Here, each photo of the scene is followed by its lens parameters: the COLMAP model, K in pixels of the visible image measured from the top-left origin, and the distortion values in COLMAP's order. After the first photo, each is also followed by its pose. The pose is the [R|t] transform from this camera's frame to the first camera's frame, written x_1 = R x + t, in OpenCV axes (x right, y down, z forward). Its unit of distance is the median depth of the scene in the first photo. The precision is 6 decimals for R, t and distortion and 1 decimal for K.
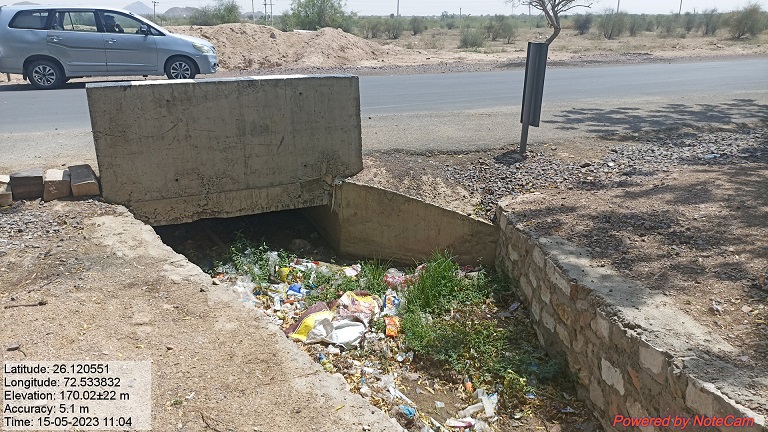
lens RADIAL K [[564.8, 0, 385.9], [0, 564.8, 214.5], [0, 0, 1]] dist [0.018061, -0.046372]
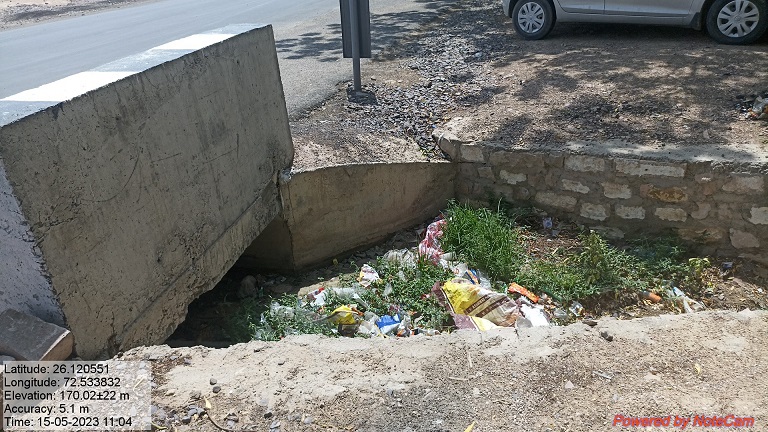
lens RADIAL K [[564.8, 0, 385.9], [0, 564.8, 219.3], [0, 0, 1]] dist [0.018061, -0.046372]
pose [[0.612633, -0.382382, 0.691711, -0.569598], [0.309196, 0.921379, 0.235496, -0.150146], [-0.727378, 0.069602, 0.682698, 0.454036]]
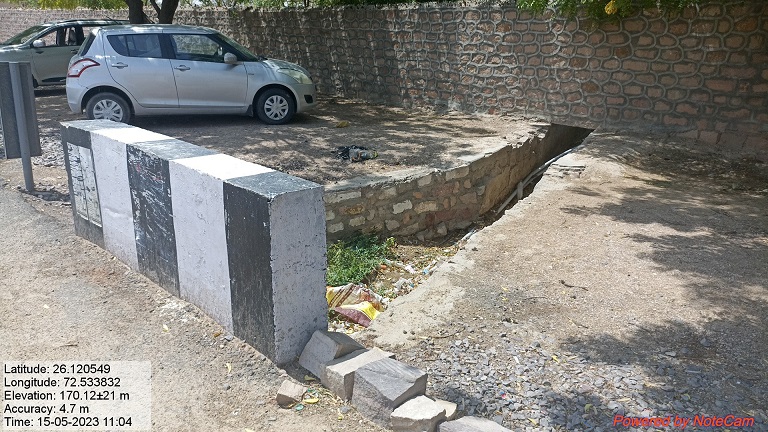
lens RADIAL K [[564.8, 0, 385.1], [0, 564.8, 214.9], [0, 0, 1]] dist [0.018061, -0.046372]
pose [[-0.388505, -0.287496, 0.875448, -0.901013], [0.257066, 0.878542, 0.402593, -0.350545], [-0.884862, 0.381457, -0.267412, 0.965043]]
